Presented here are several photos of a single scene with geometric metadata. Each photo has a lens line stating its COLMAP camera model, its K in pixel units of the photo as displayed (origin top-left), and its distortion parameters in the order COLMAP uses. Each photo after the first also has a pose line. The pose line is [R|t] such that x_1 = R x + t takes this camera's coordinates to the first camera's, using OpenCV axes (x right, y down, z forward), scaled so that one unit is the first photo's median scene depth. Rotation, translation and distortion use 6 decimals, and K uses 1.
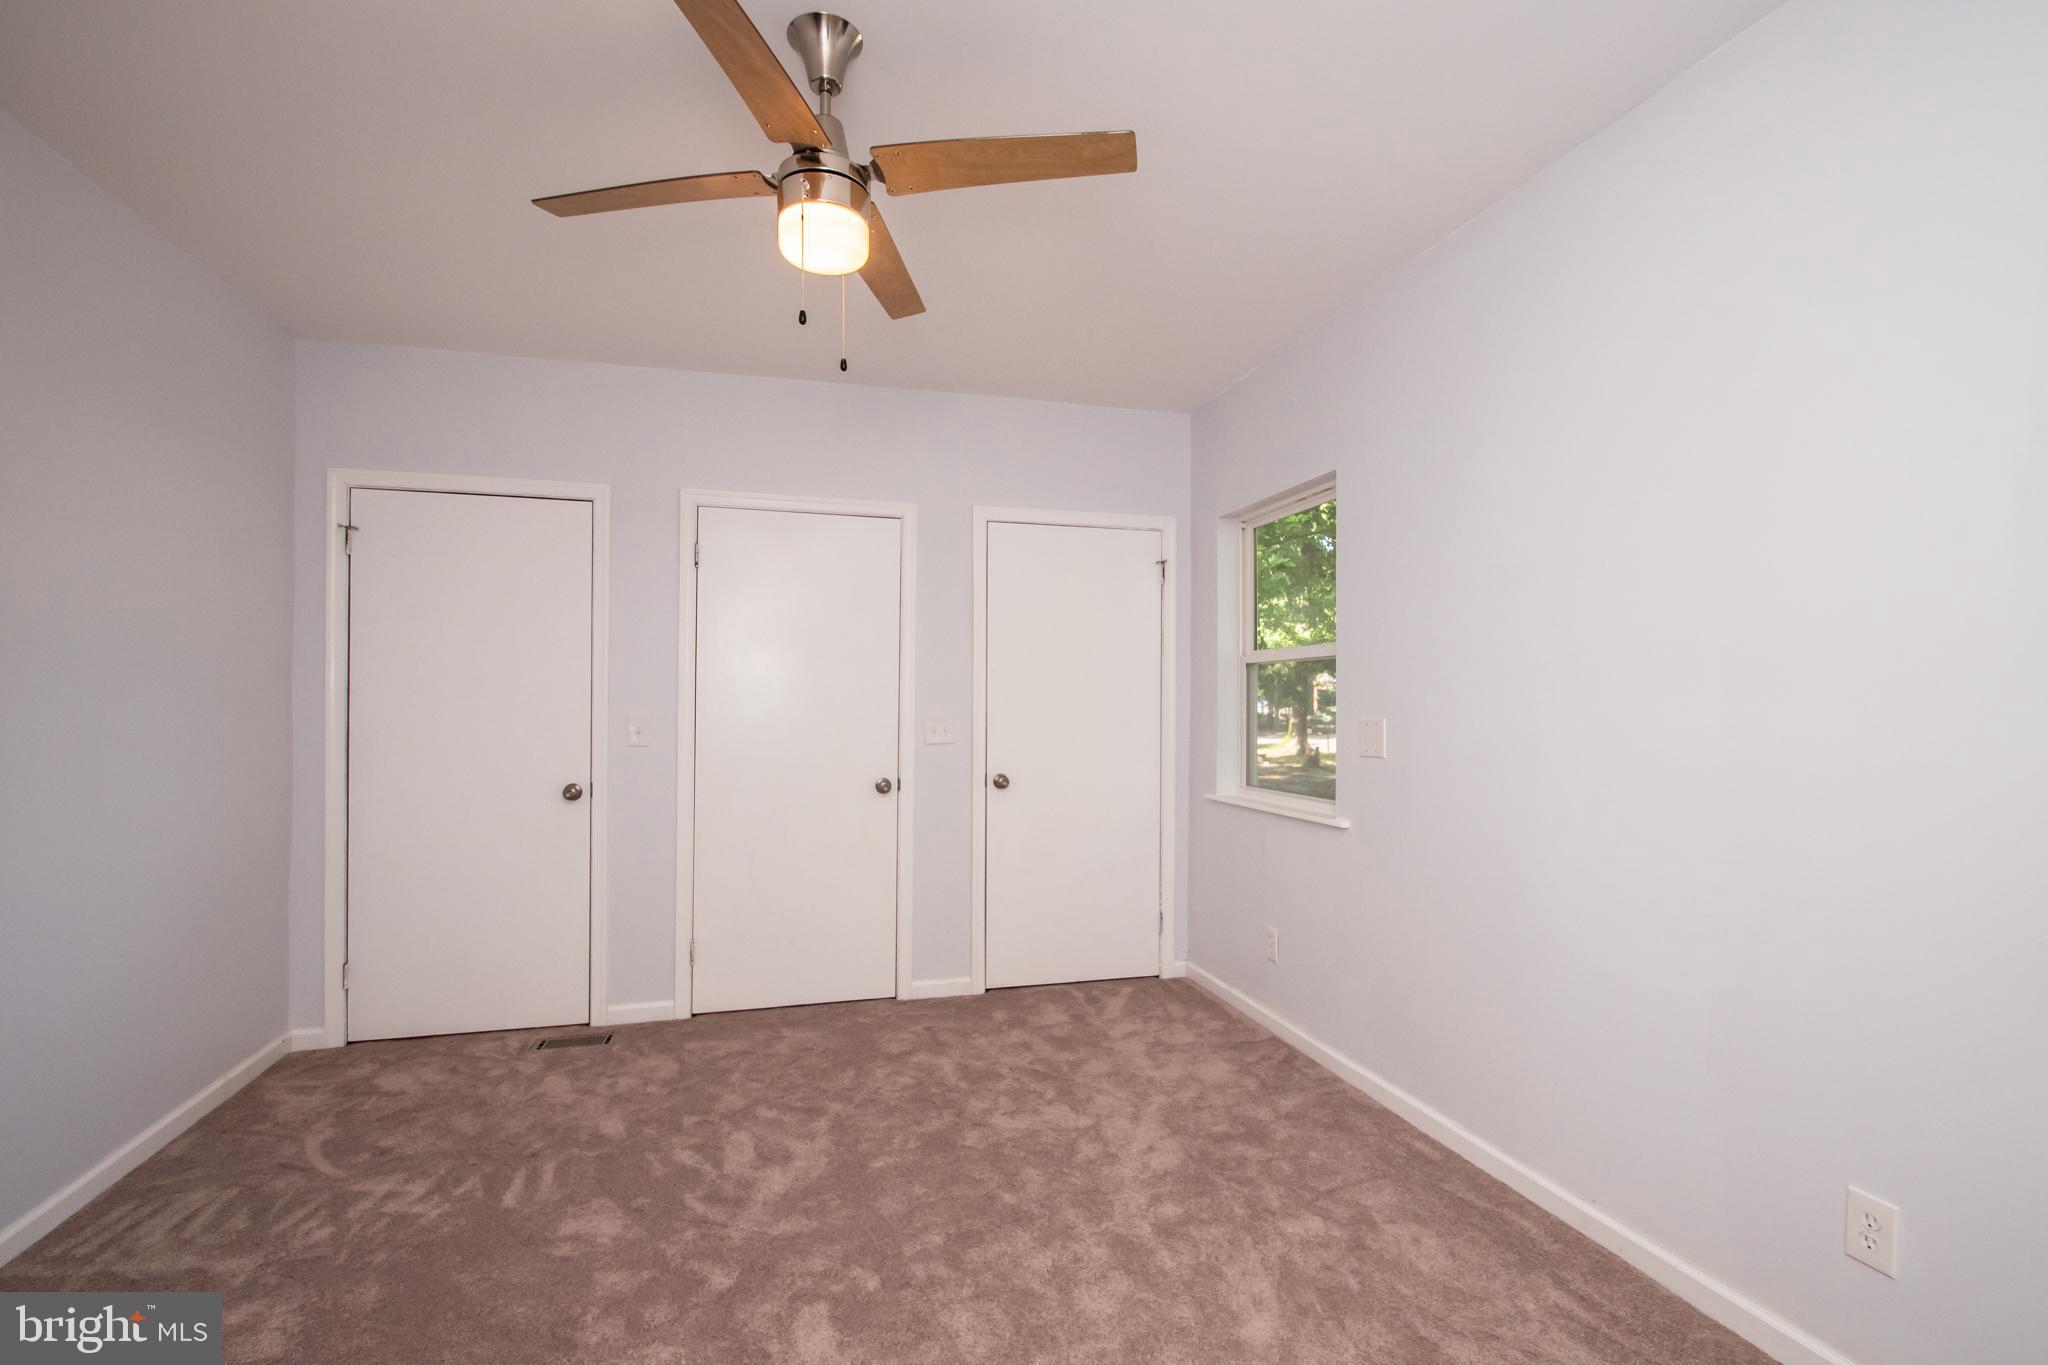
lens RADIAL K [[922.5, 0, 1026.5], [0, 922.5, 708.3], [0, 0, 1]] dist [0.020381, -0.021561]
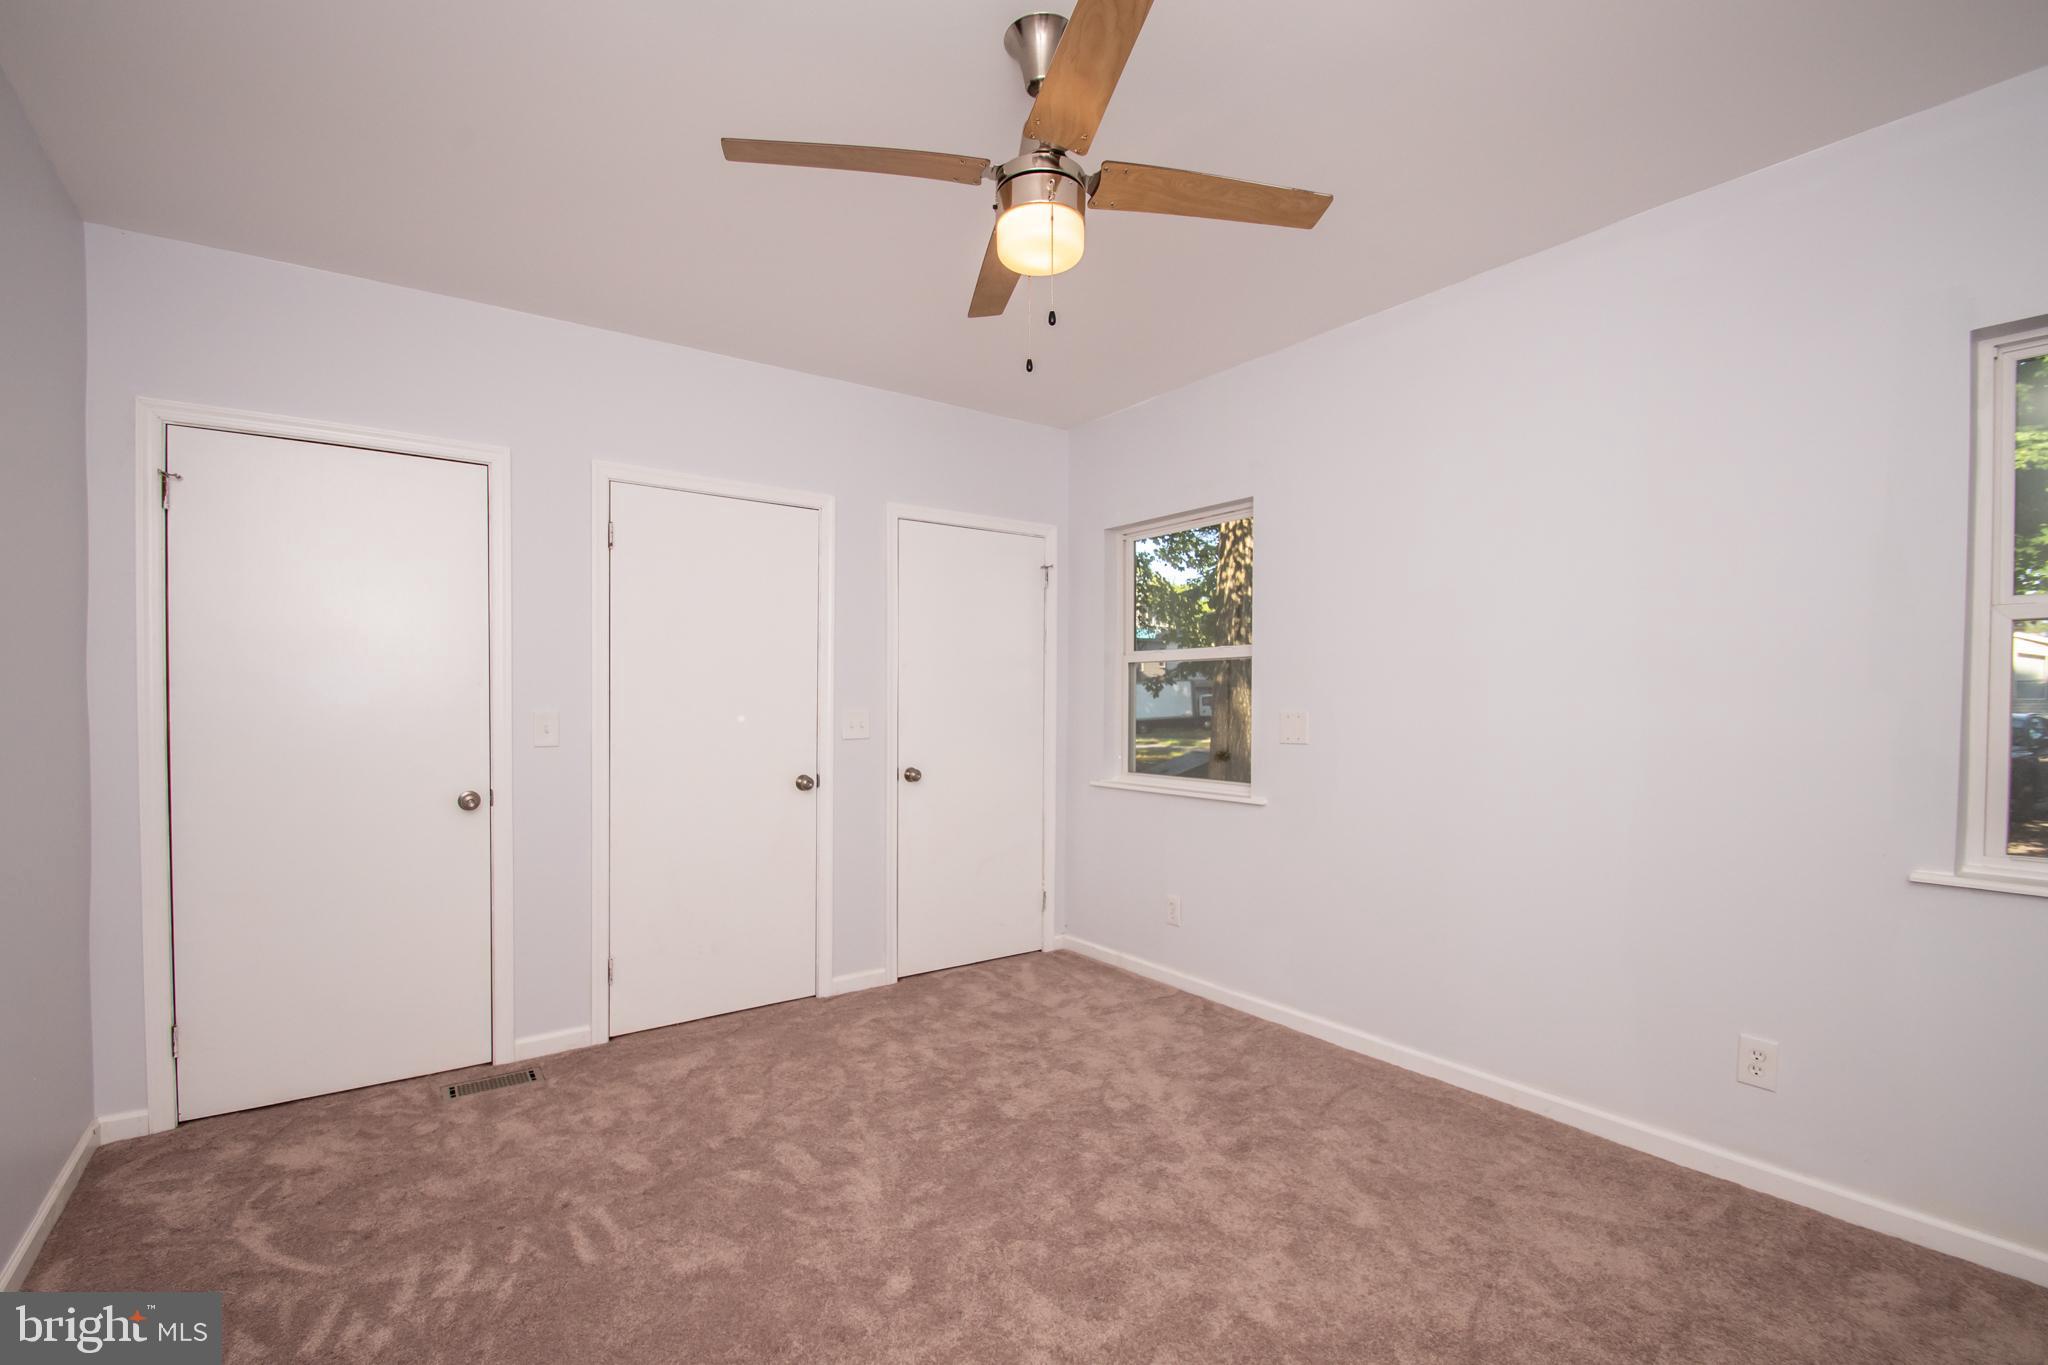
lens RADIAL K [[897.5, 0, 992.9], [0, 897.5, 724.0], [0, 0, 1]] dist [0.018487, -0.019652]
pose [[0.940739, -0.010128, 0.338979, -0.332907], [0.002596, 0.999740, 0.022666, 0.000857], [-0.339120, -0.020443, 0.940521, 0.042290]]
